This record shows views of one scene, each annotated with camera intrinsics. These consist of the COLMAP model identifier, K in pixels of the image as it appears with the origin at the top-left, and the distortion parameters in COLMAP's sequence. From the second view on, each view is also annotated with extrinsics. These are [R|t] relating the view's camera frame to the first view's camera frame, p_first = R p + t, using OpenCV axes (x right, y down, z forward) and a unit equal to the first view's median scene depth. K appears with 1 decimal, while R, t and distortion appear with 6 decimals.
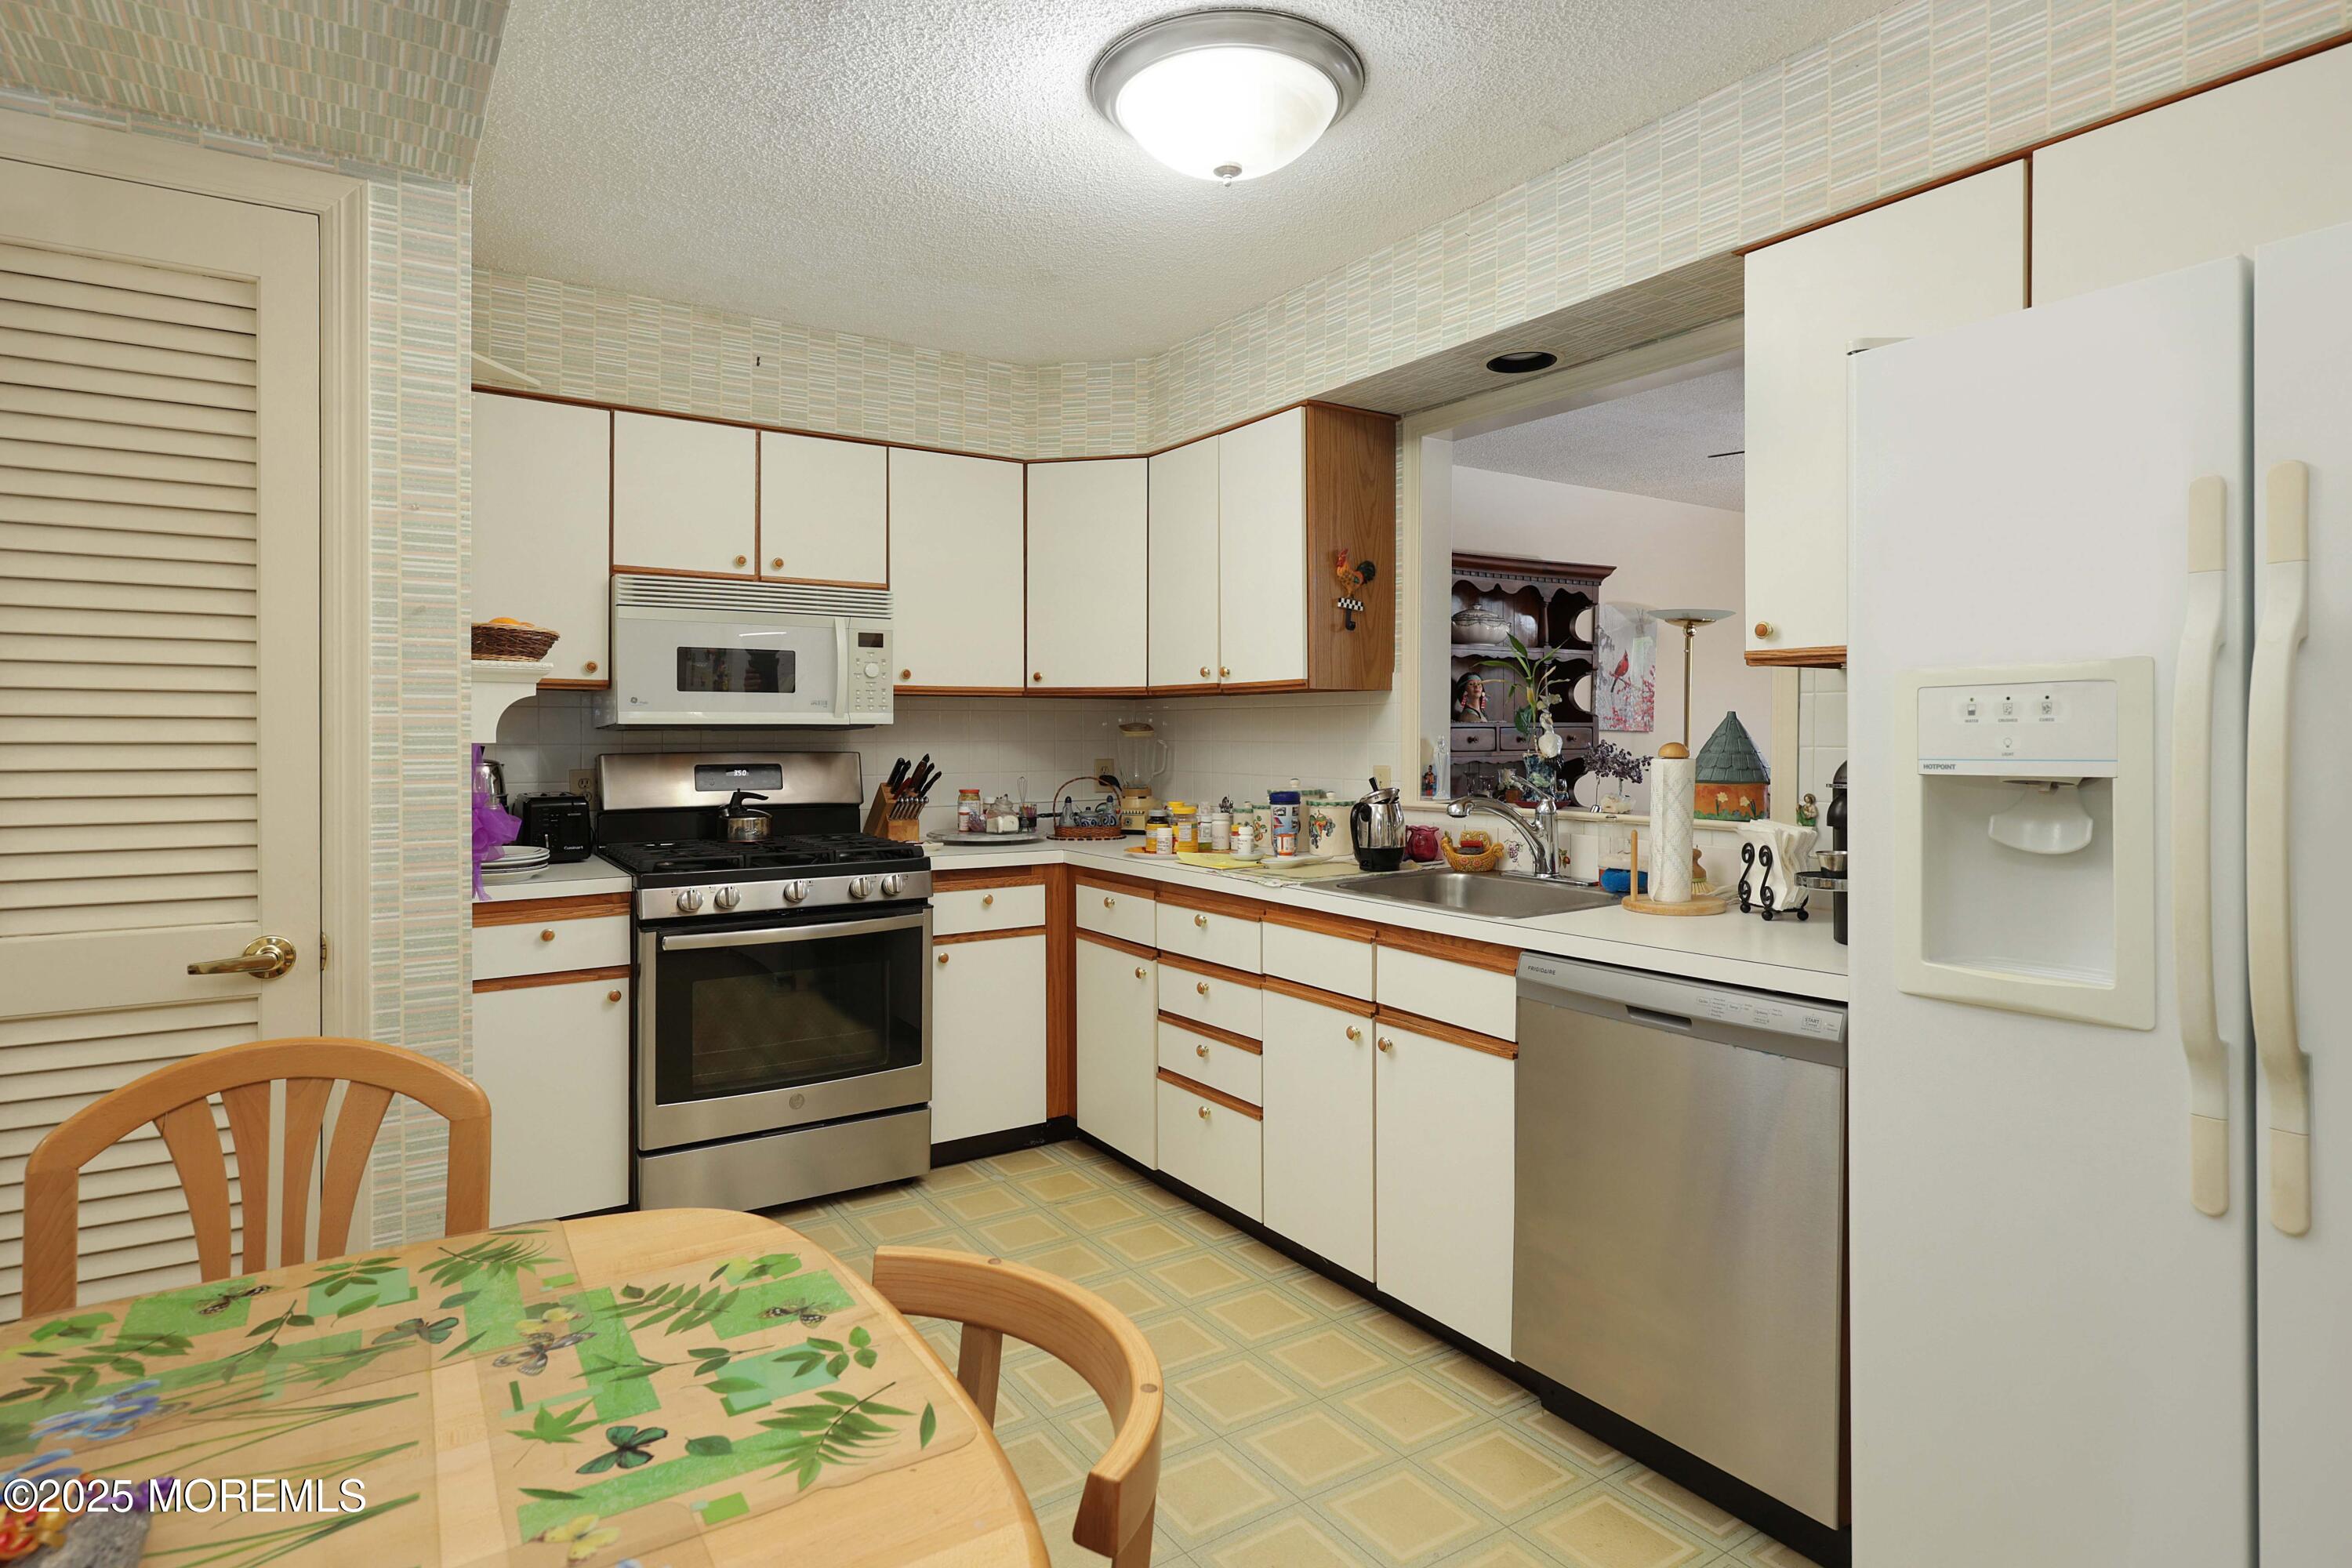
lens RADIAL K [[1233.1, 0, 1055.4], [0, 1233.1, 779.7], [0, 0, 1]] dist [0.021246, 0.001261]
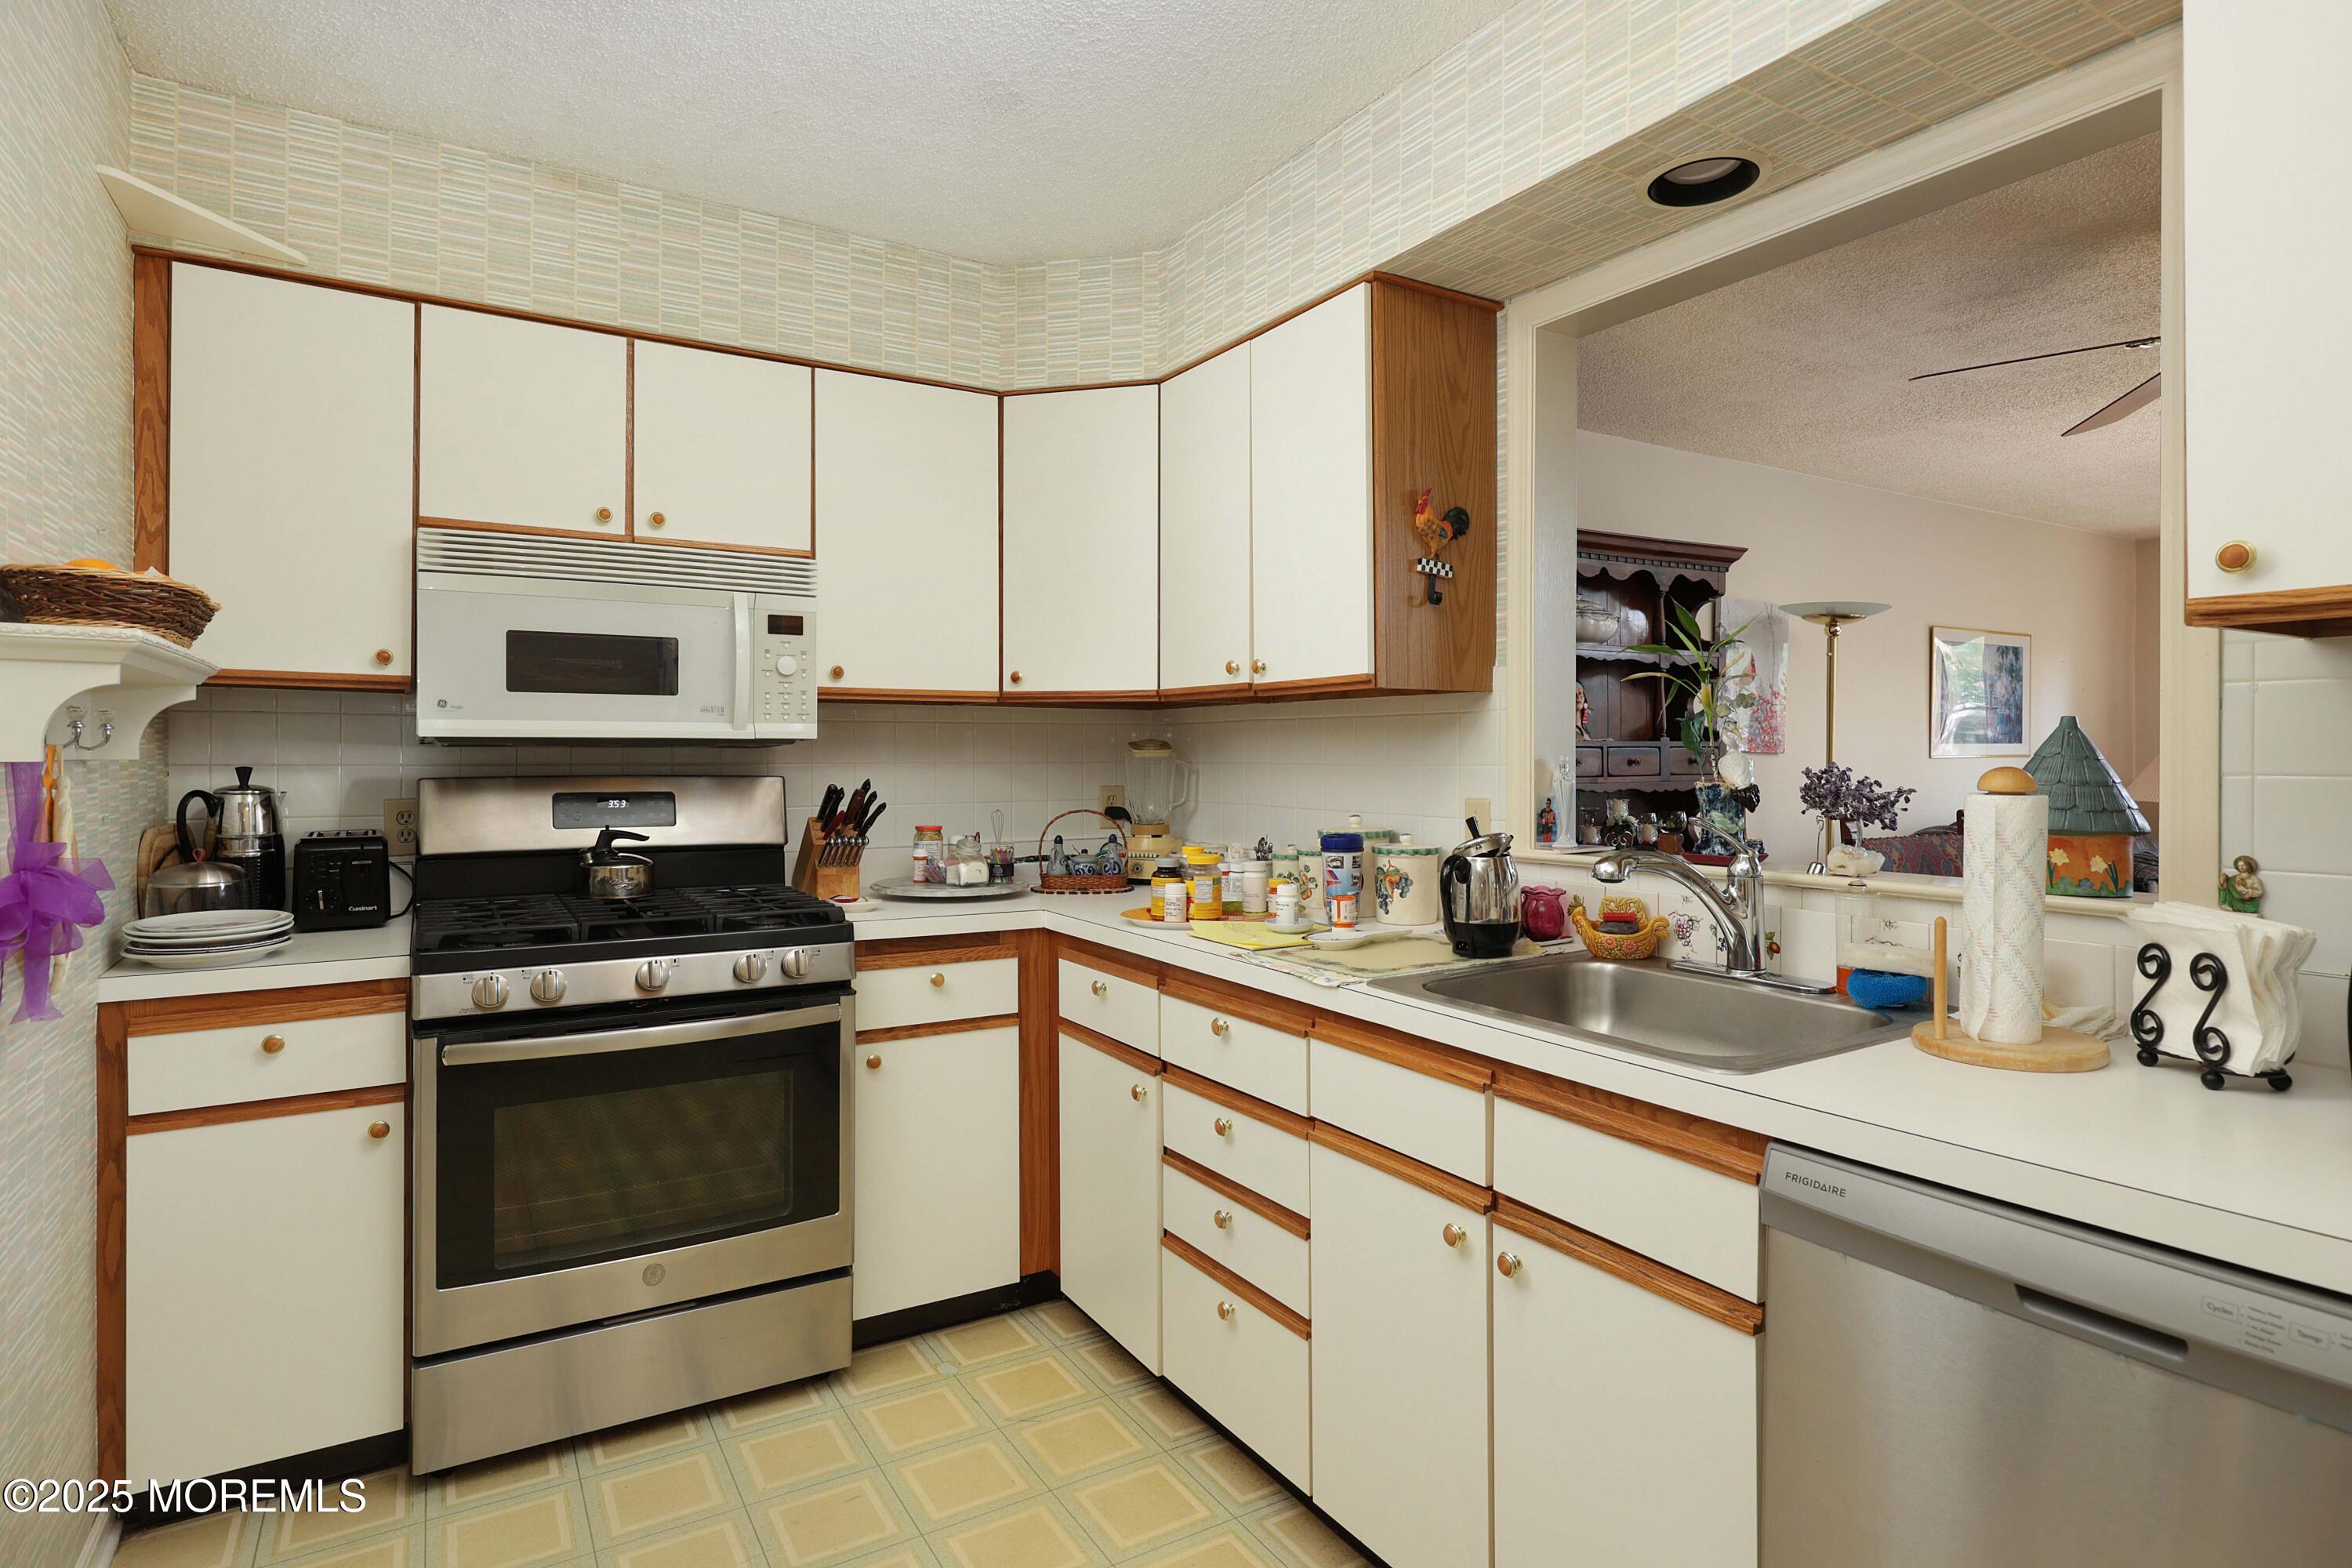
lens RADIAL K [[1233.1, 0, 1179.5], [0, 1233.1, 774.1], [0, 0, 1]] dist [0.021246, 0.001261]
pose [[0.998404, 0.002397, 0.056432, 0.048061], [-0.001112, 0.999739, -0.022798, -0.007938], [-0.056472, 0.022699, 0.998146, 0.271384]]
